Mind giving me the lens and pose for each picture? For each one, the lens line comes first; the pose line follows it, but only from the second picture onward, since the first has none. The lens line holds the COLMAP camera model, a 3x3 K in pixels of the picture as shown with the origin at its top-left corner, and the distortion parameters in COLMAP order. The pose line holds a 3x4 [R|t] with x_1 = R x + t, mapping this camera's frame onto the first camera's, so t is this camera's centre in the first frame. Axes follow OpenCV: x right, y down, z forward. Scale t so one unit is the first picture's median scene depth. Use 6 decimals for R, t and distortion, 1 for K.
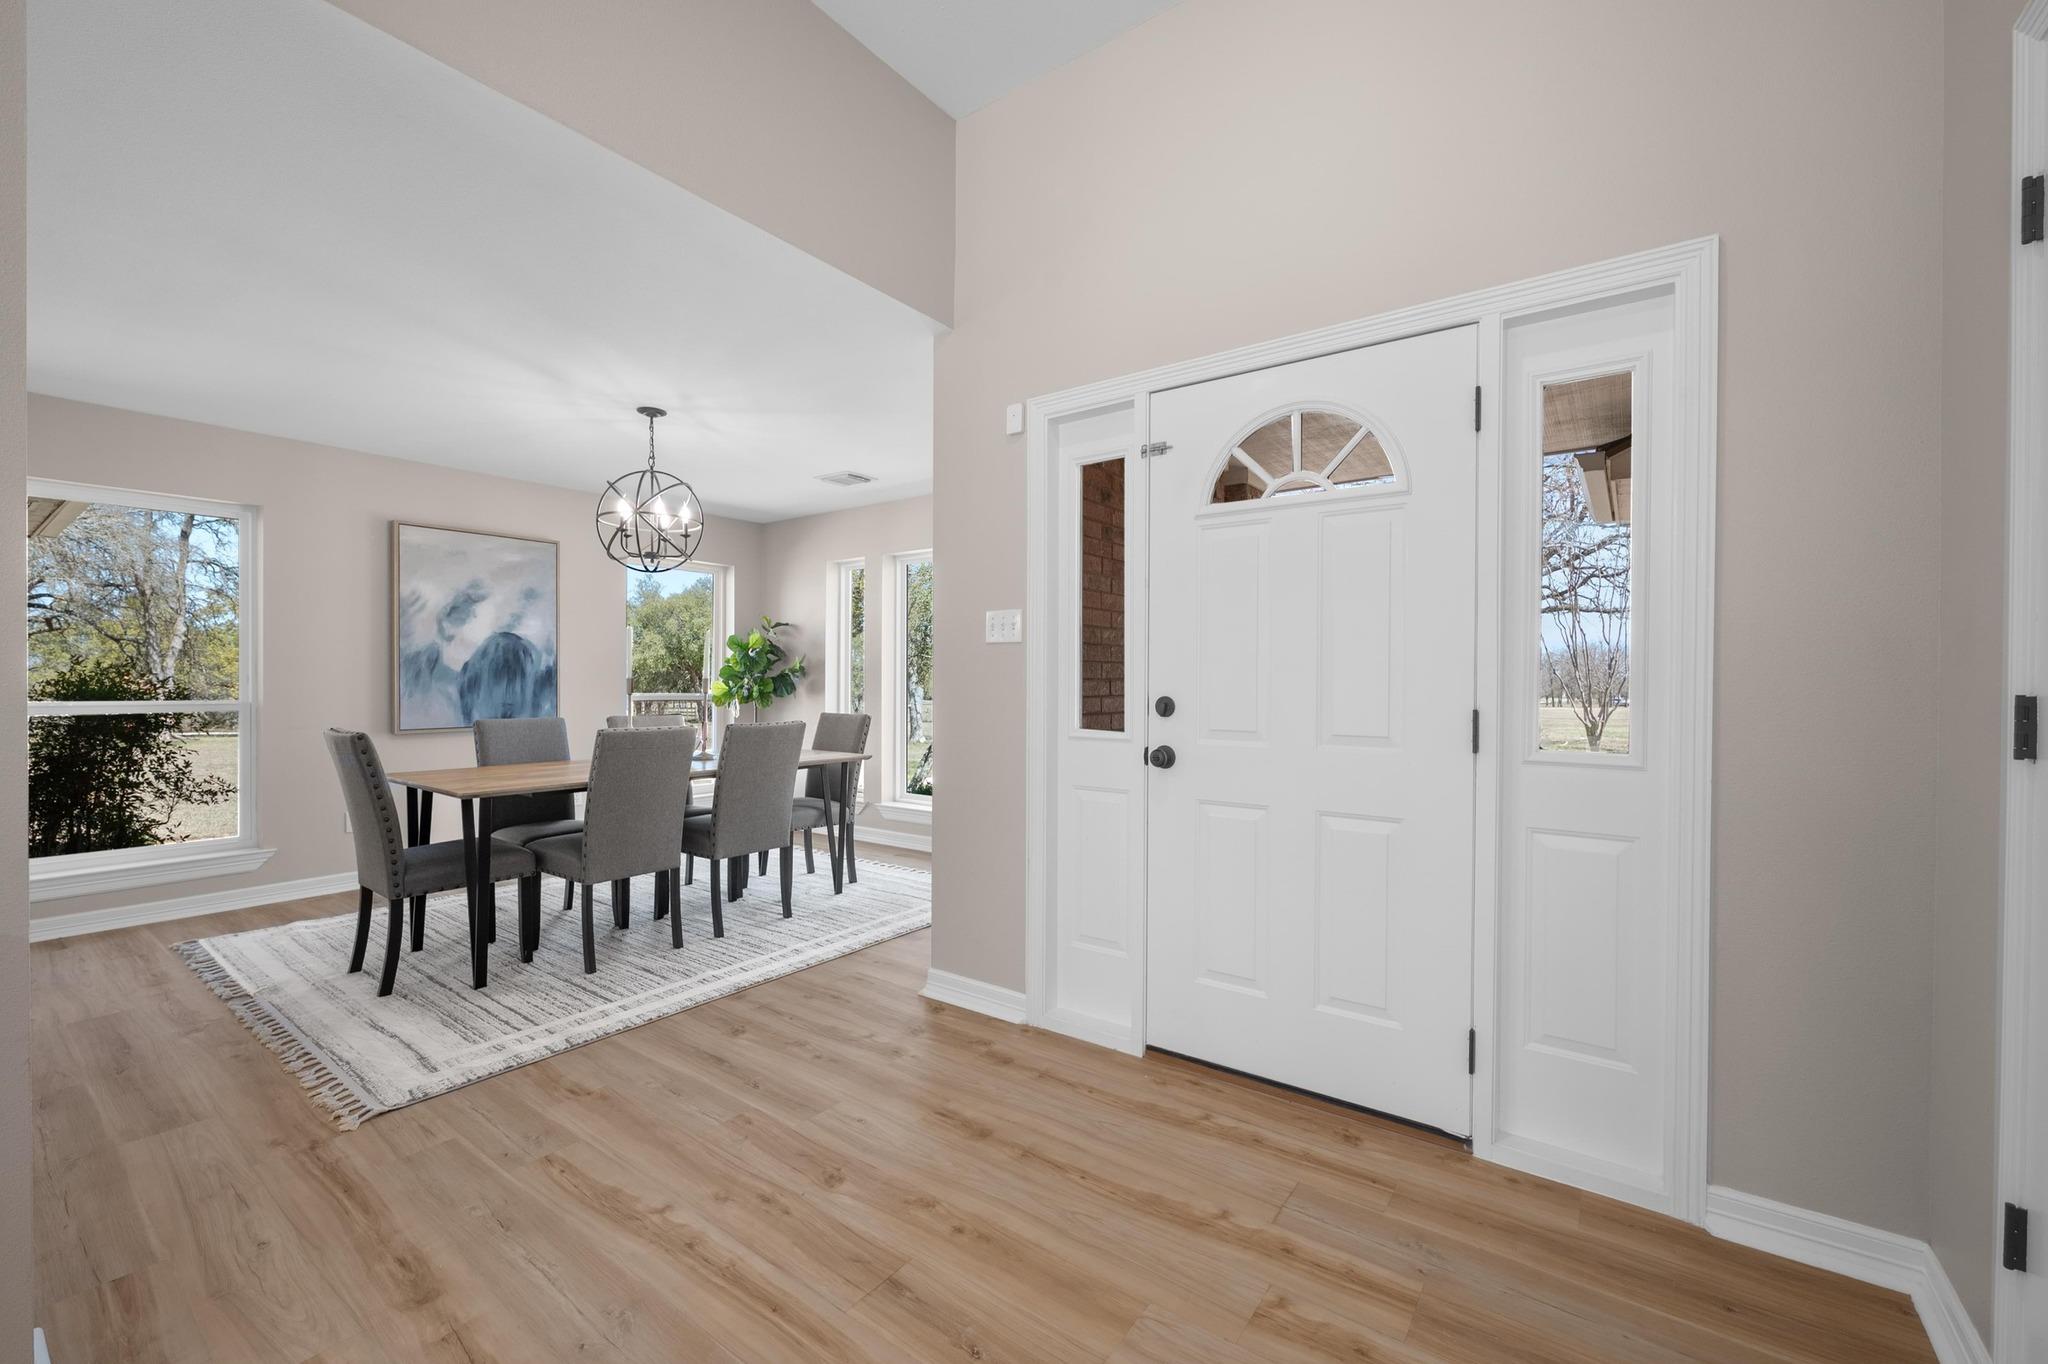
lens RADIAL K [[829.6, 0, 1017.8], [0, 829.6, 685.2], [0, 0, 1]] dist [-0.002866, 0.000070]
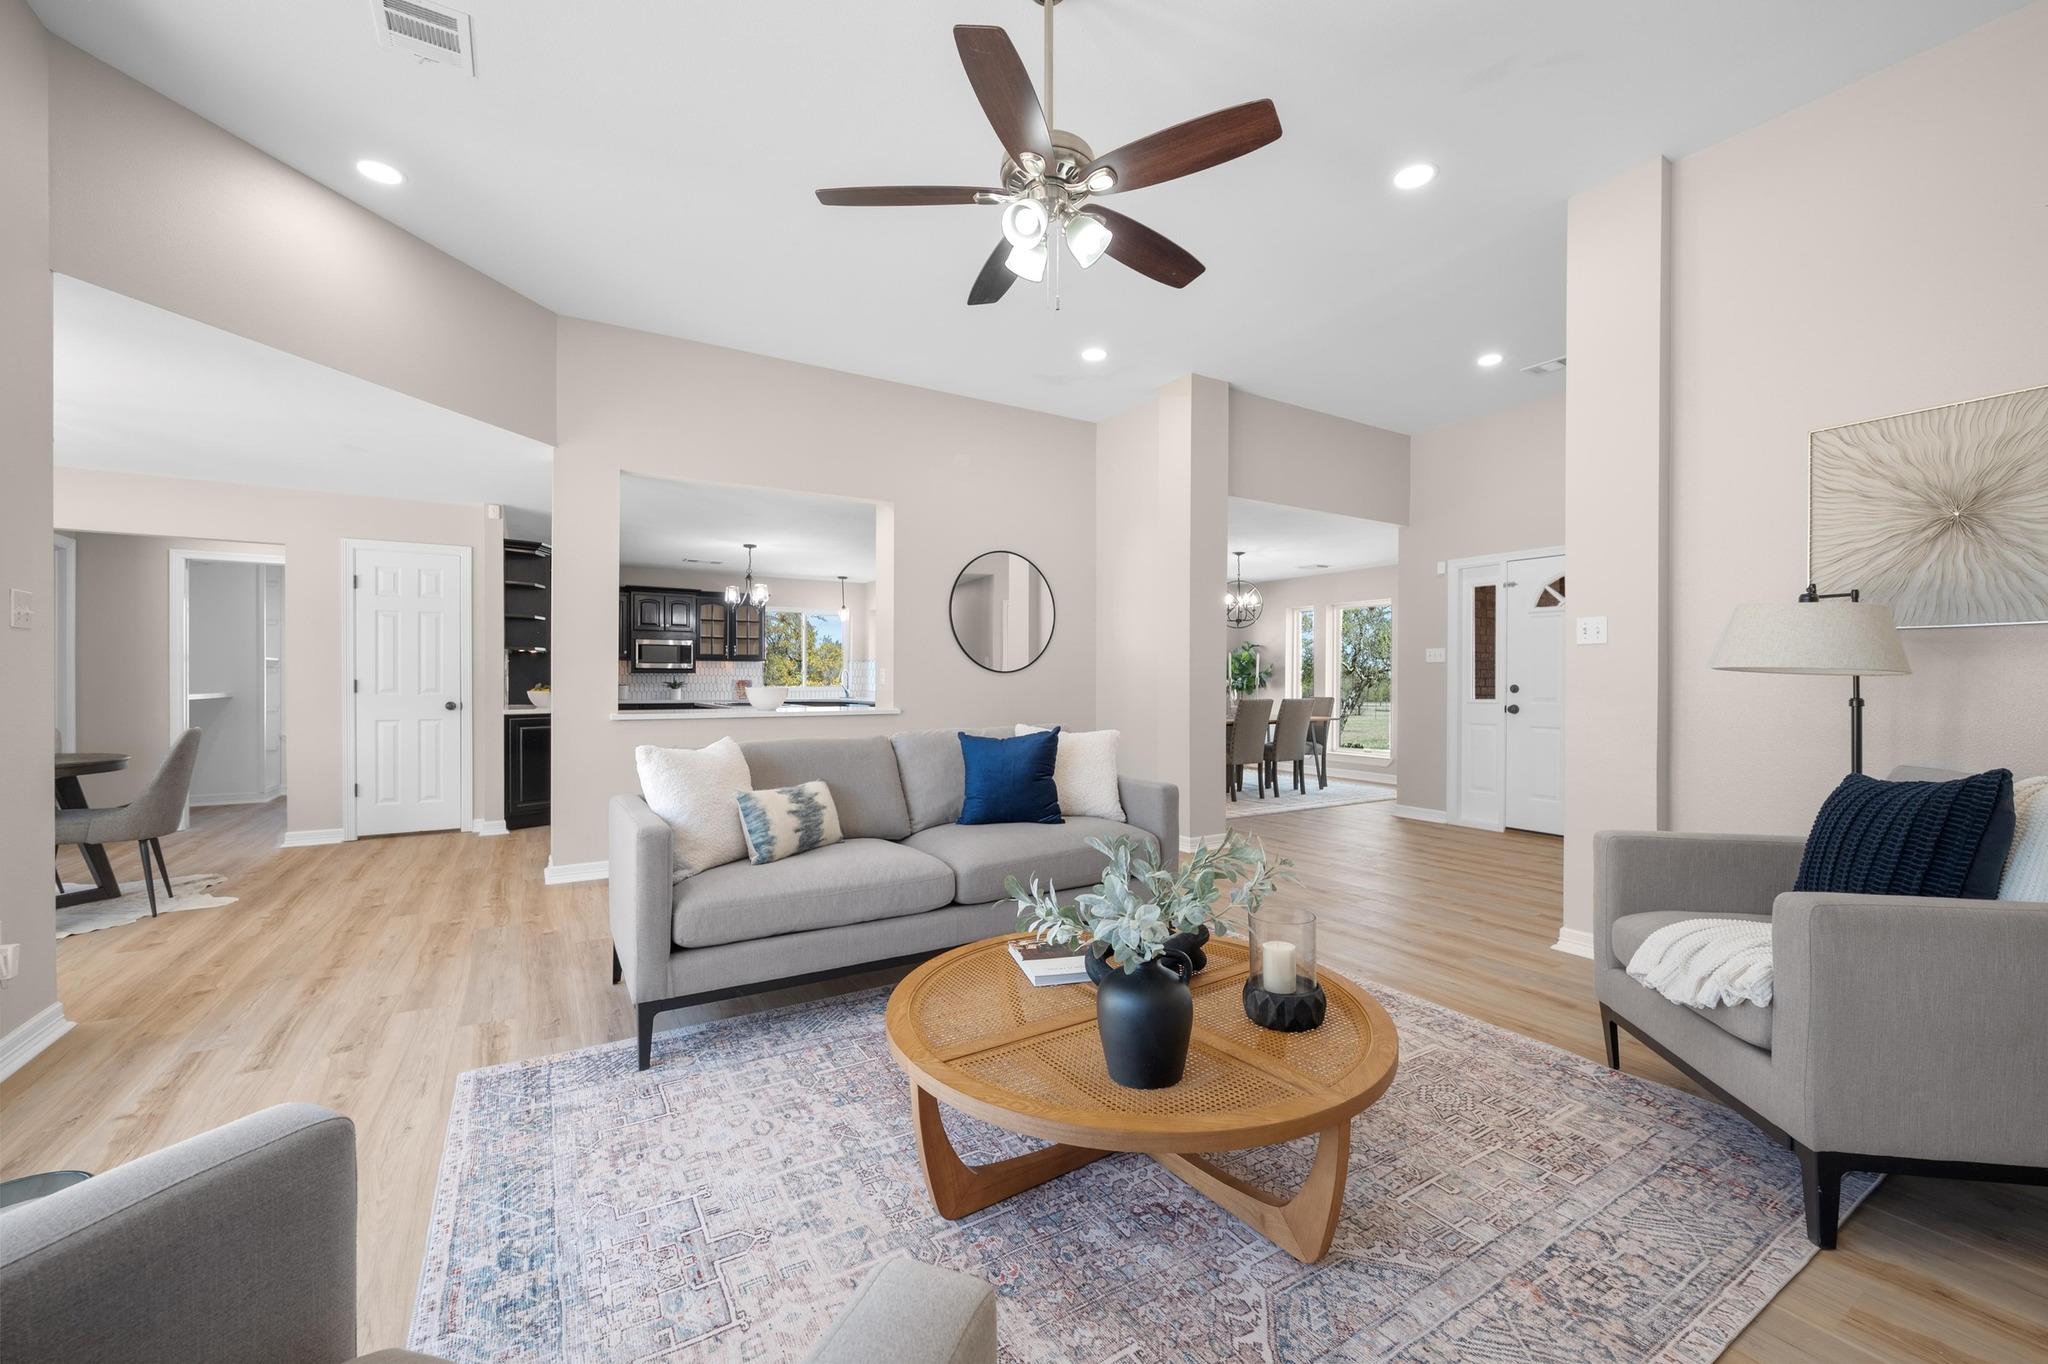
lens RADIAL K [[829.6, 0, 1008.8], [0, 829.6, 681.3], [0, 0, 1]] dist [-0.002866, 0.000070]
pose [[0.924520, -0.000660, -0.381132, -0.153000], [-0.000529, 0.999995, -0.003016, 0.005844], [0.381132, 0.002990, 0.924516, -1.036573]]
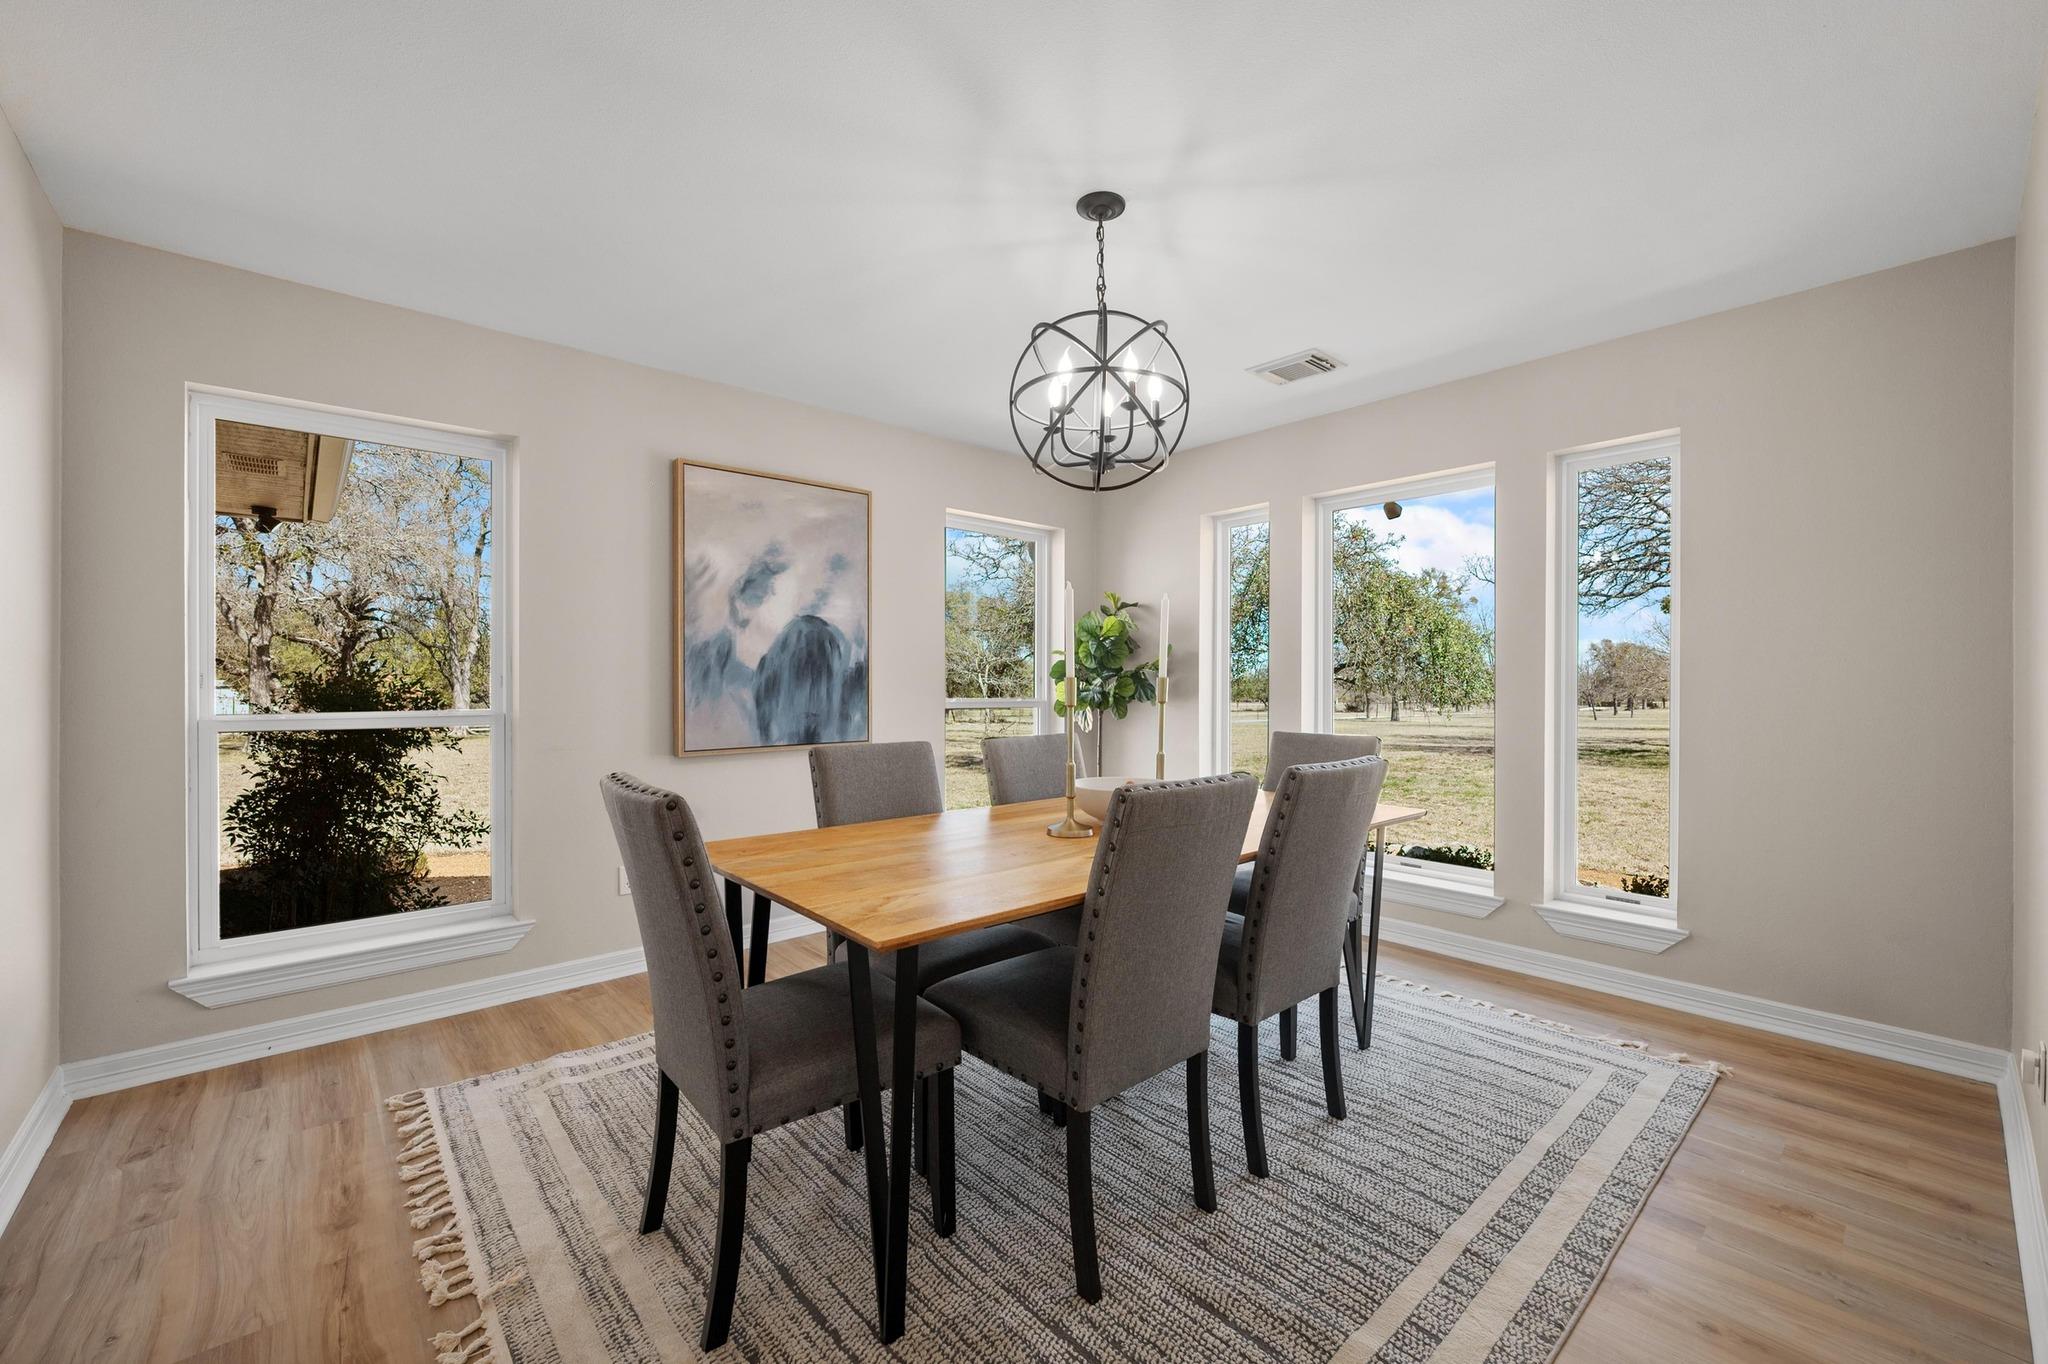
lens RADIAL K [[829.6, 0, 1023.2], [0, 829.6, 680.6], [0, 0, 1]] dist [-0.002866, 0.000070]
pose [[0.977751, -0.003079, -0.209748, -0.316964], [0.002030, 0.999984, -0.005214, -0.002757], [0.209760, 0.004672, 0.977742, 0.368663]]
